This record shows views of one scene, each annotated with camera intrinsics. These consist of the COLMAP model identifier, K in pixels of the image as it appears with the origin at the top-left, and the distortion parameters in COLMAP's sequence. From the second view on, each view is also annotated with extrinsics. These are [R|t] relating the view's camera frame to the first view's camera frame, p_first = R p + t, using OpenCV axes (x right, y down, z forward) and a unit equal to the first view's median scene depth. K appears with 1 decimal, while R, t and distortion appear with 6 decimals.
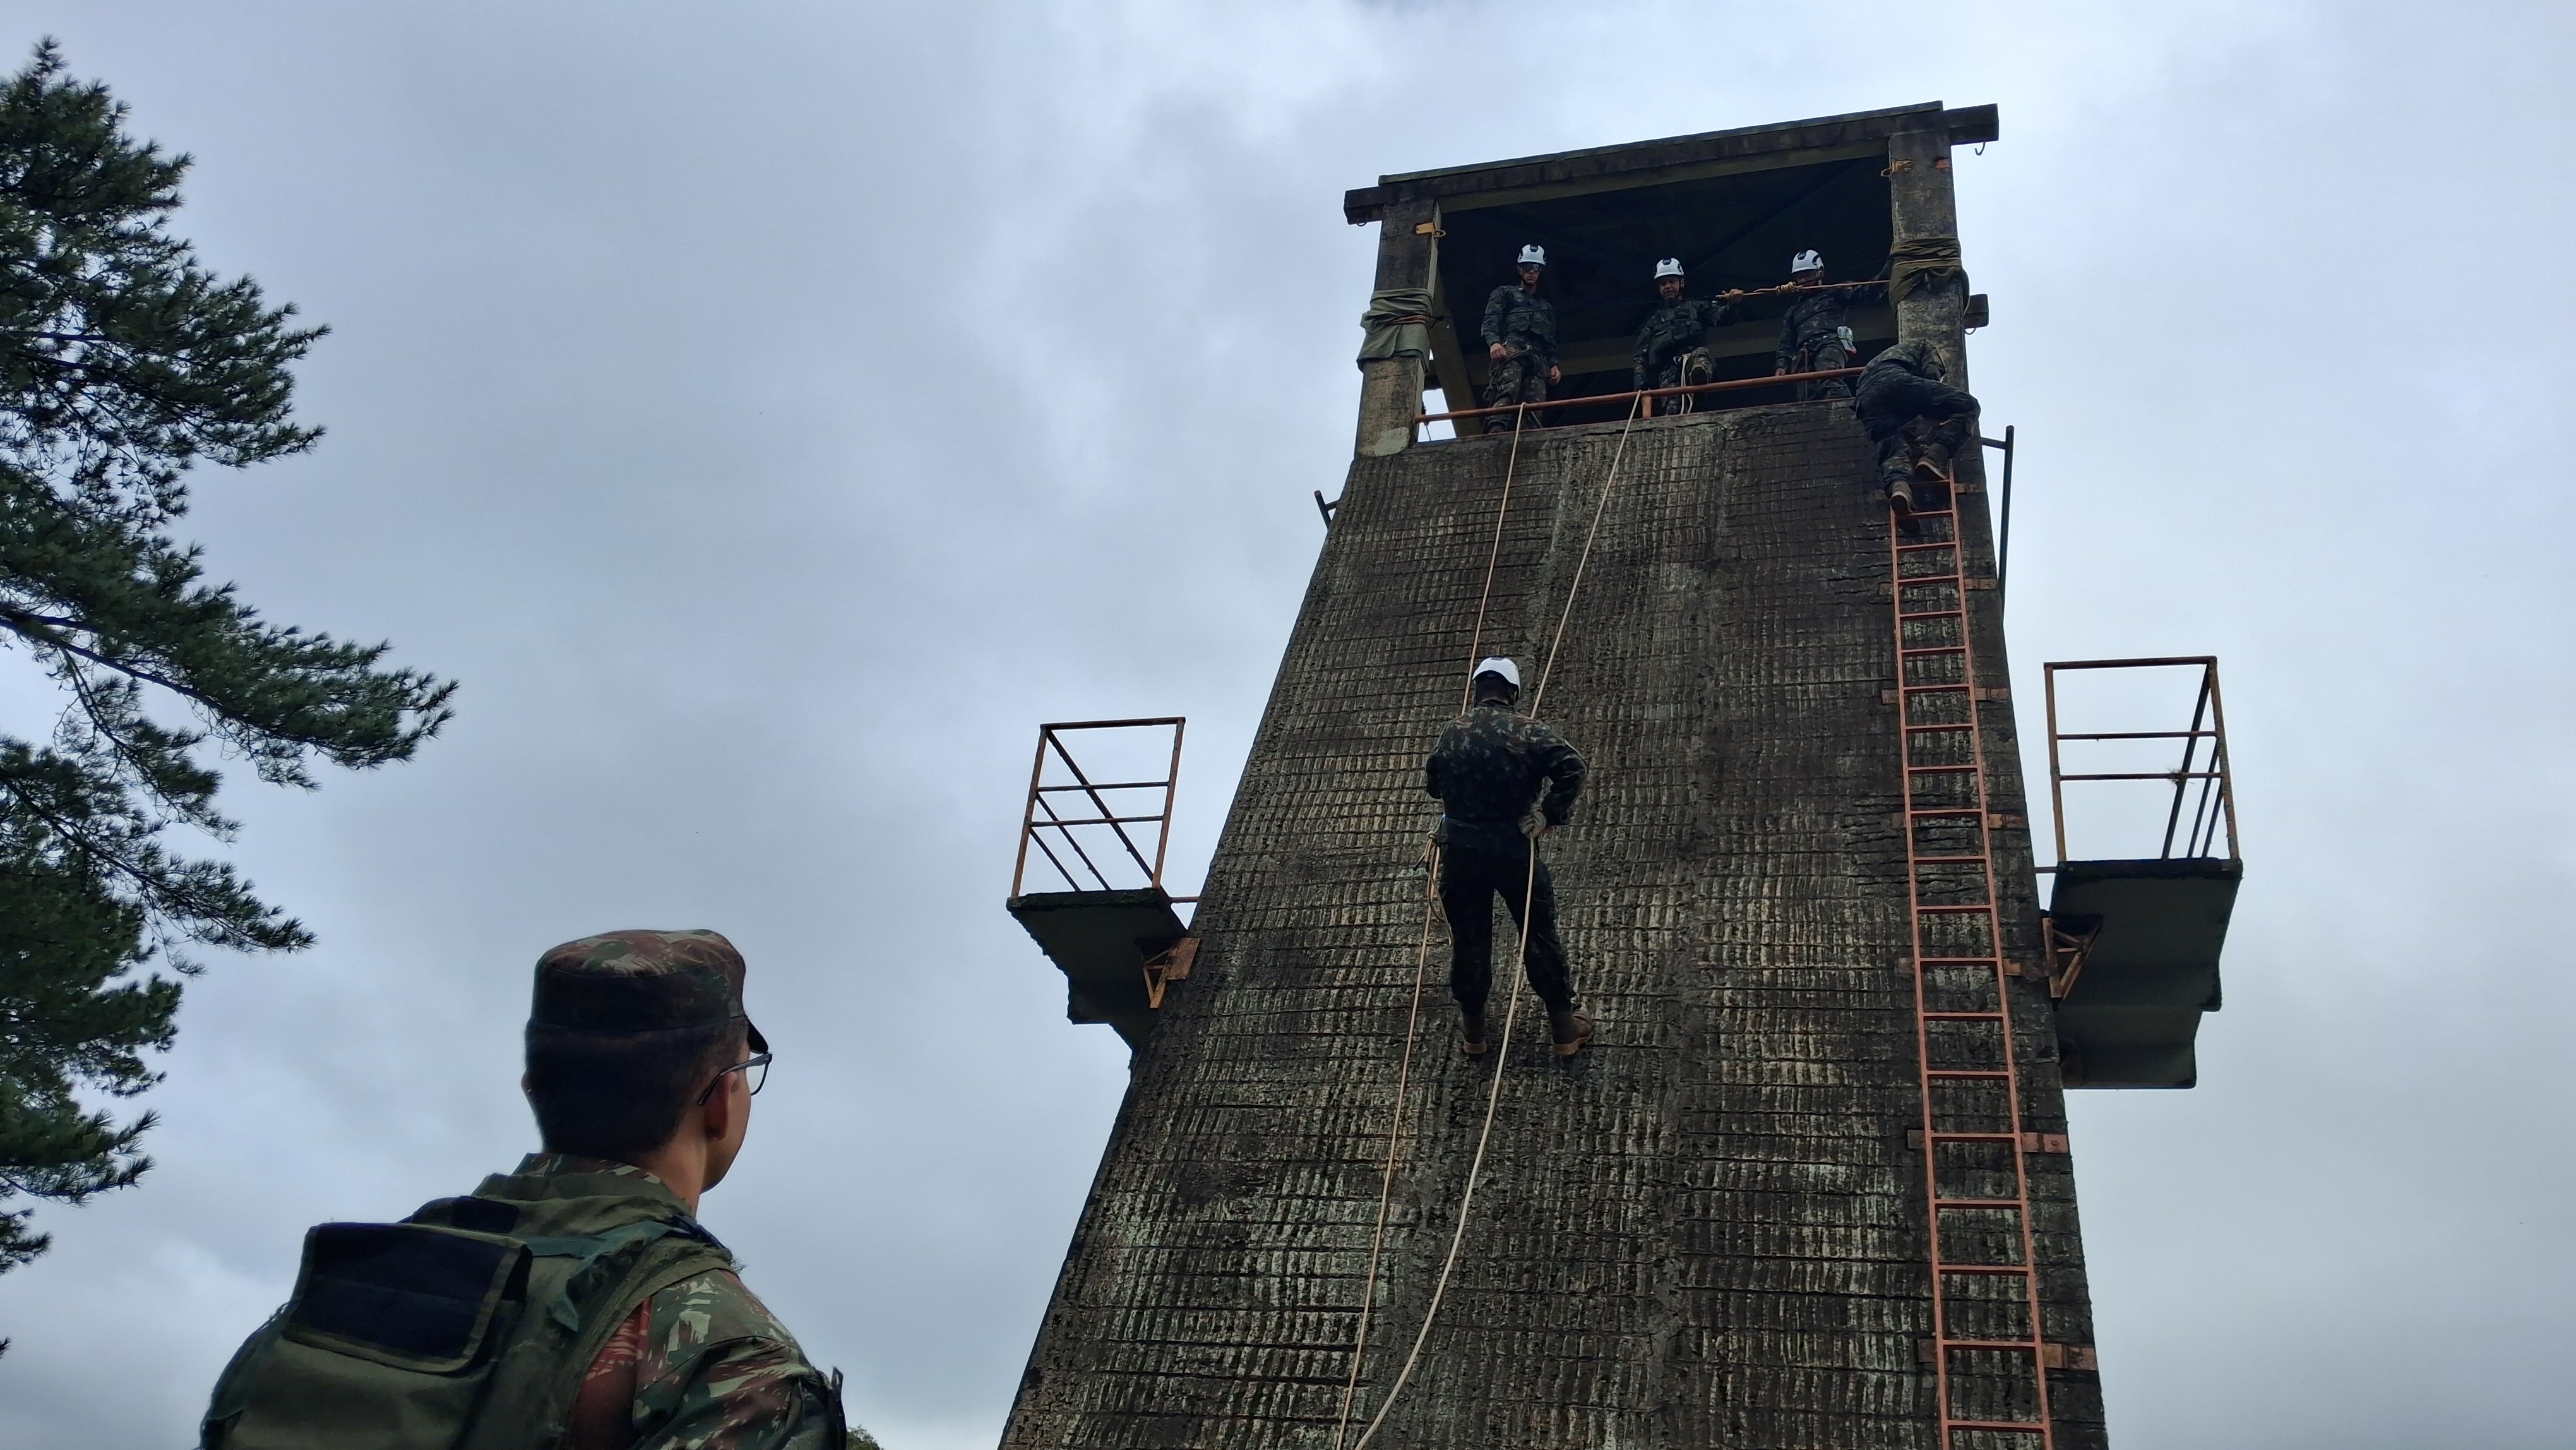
lens RADIAL K [[2000.0, 0, 1288.0], [0, 2000.0, 725.0], [0, 0, 1]] dist [0.001815, -0.004077]
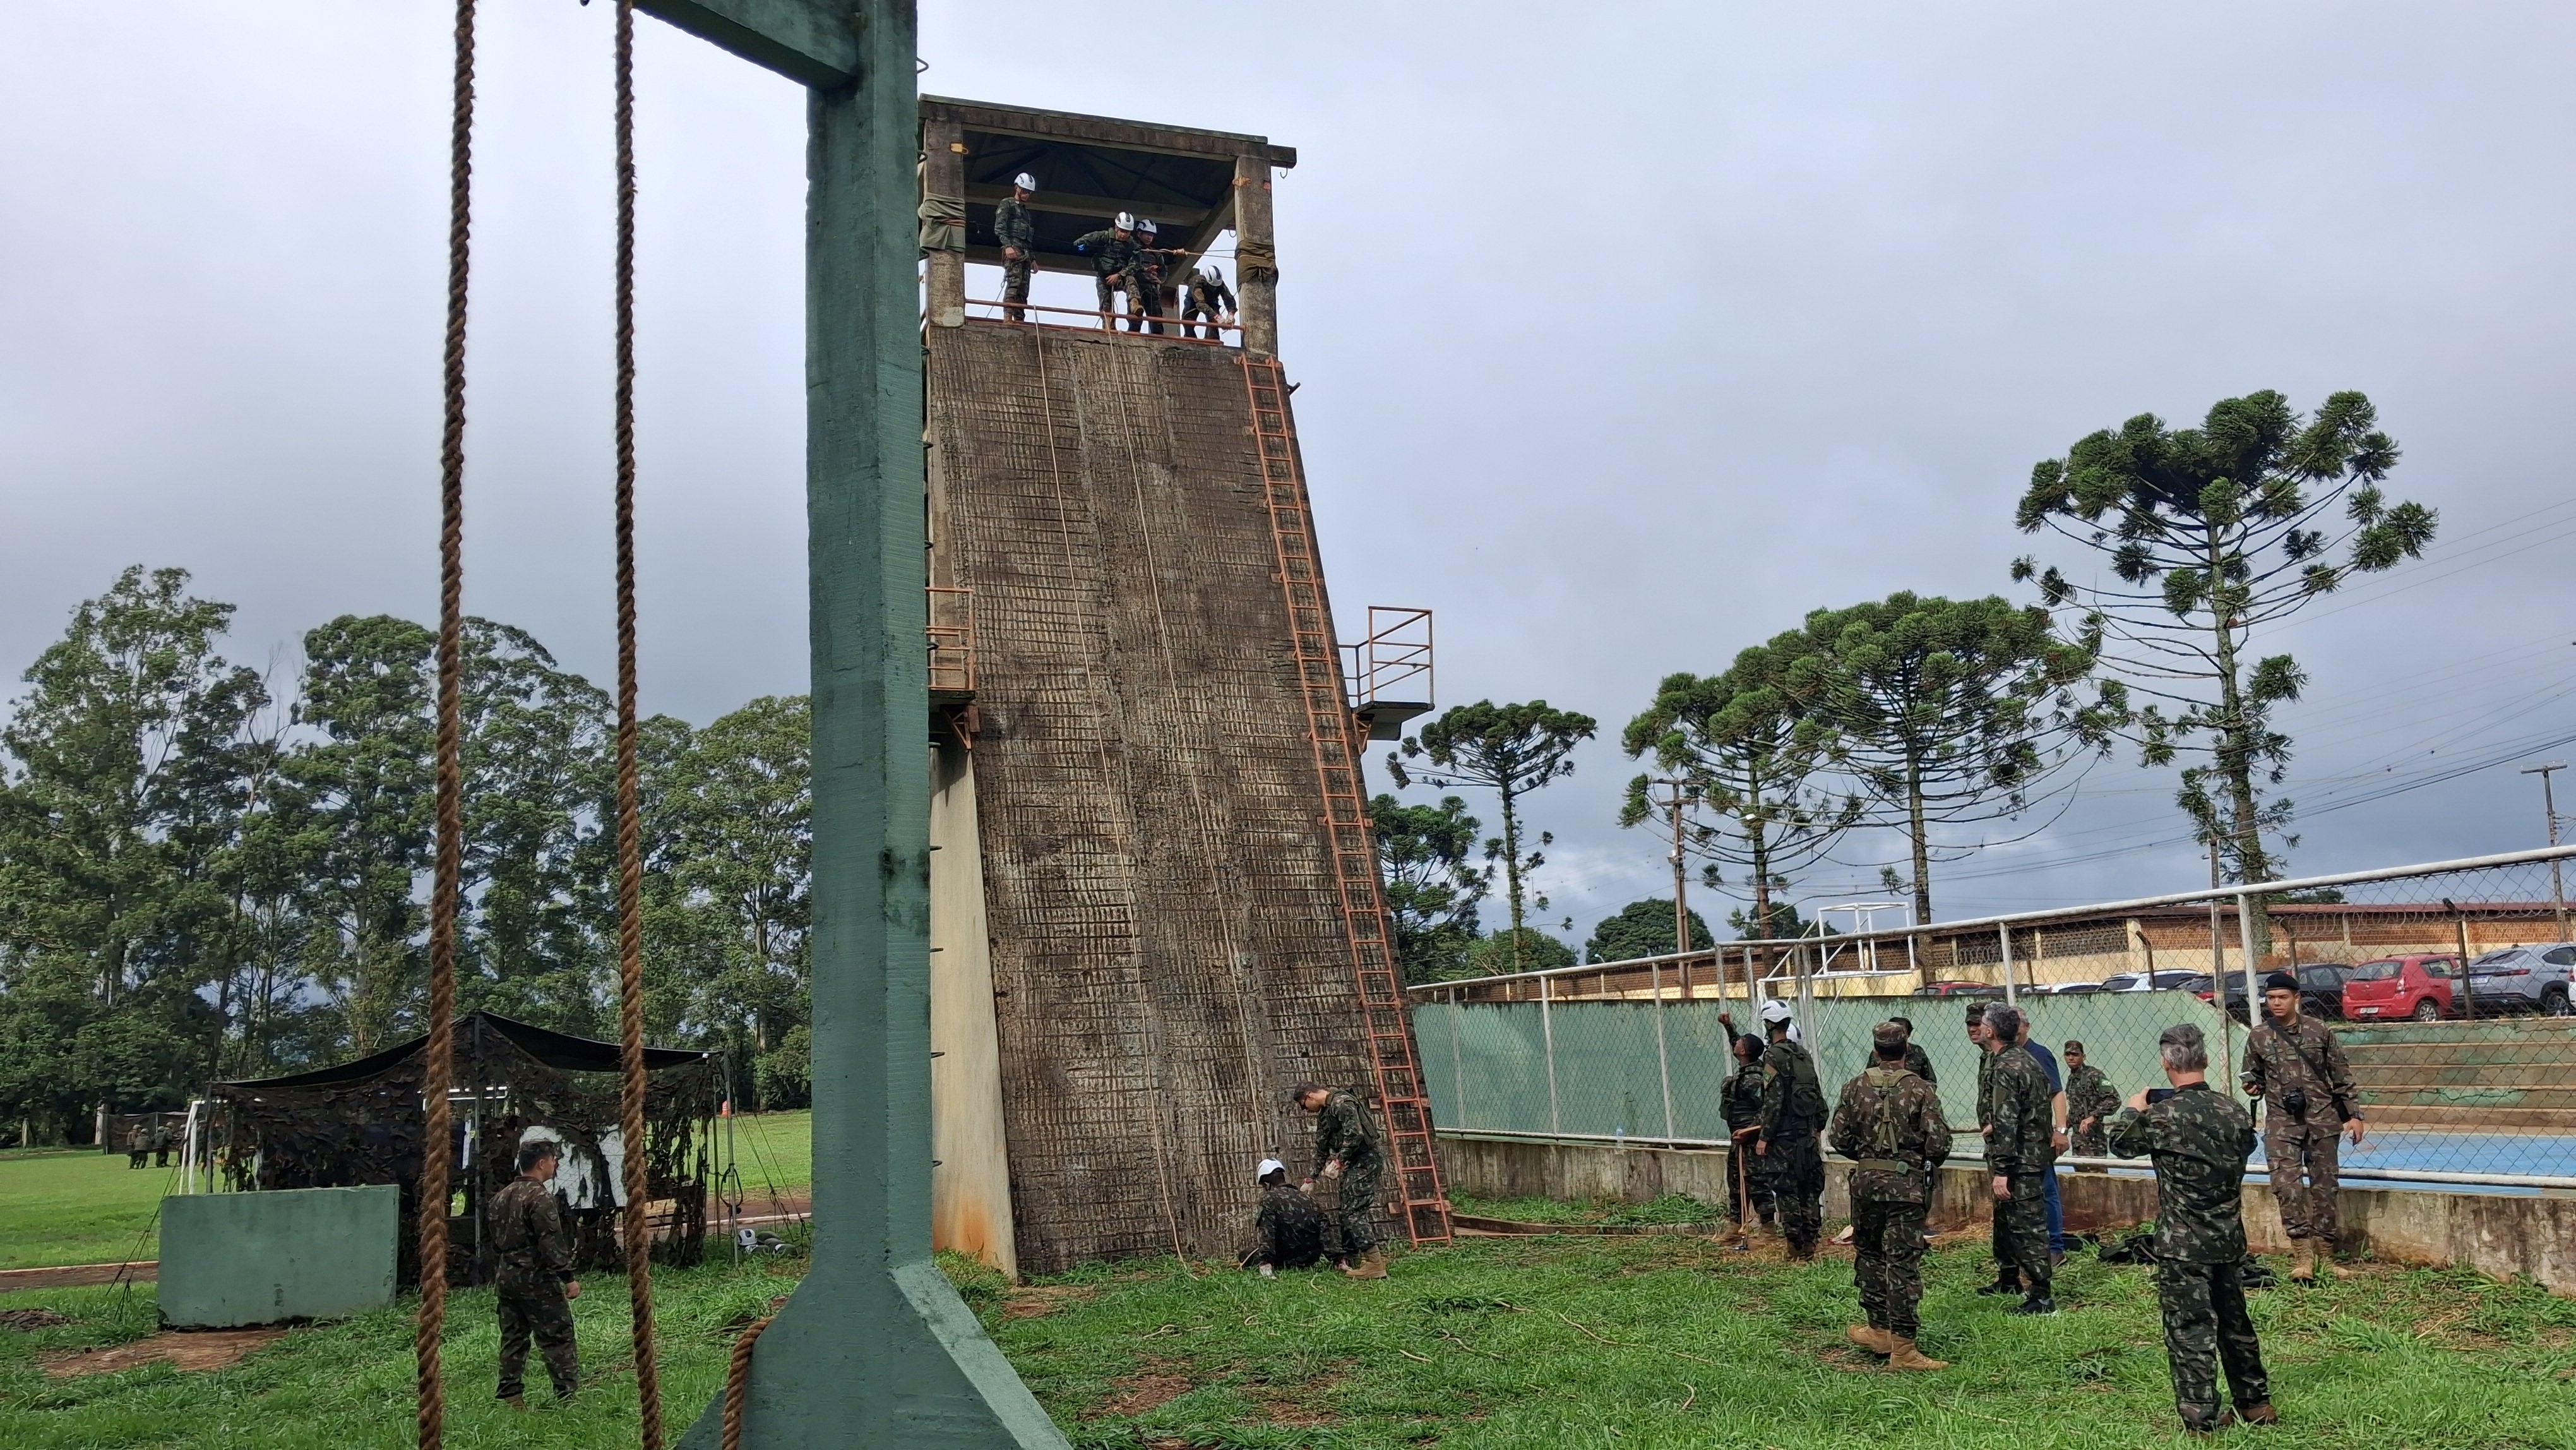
lens RADIAL K [[2000.0, 0, 1288.0], [0, 2000.0, 725.0], [0, 0, 1]] dist [0.001815, -0.004077]
pose [[0.802757, -0.058956, 0.593384, -1.045973], [-0.190744, 0.917429, 0.349200, -0.672420], [-0.564975, -0.393507, 0.725228, -0.663104]]
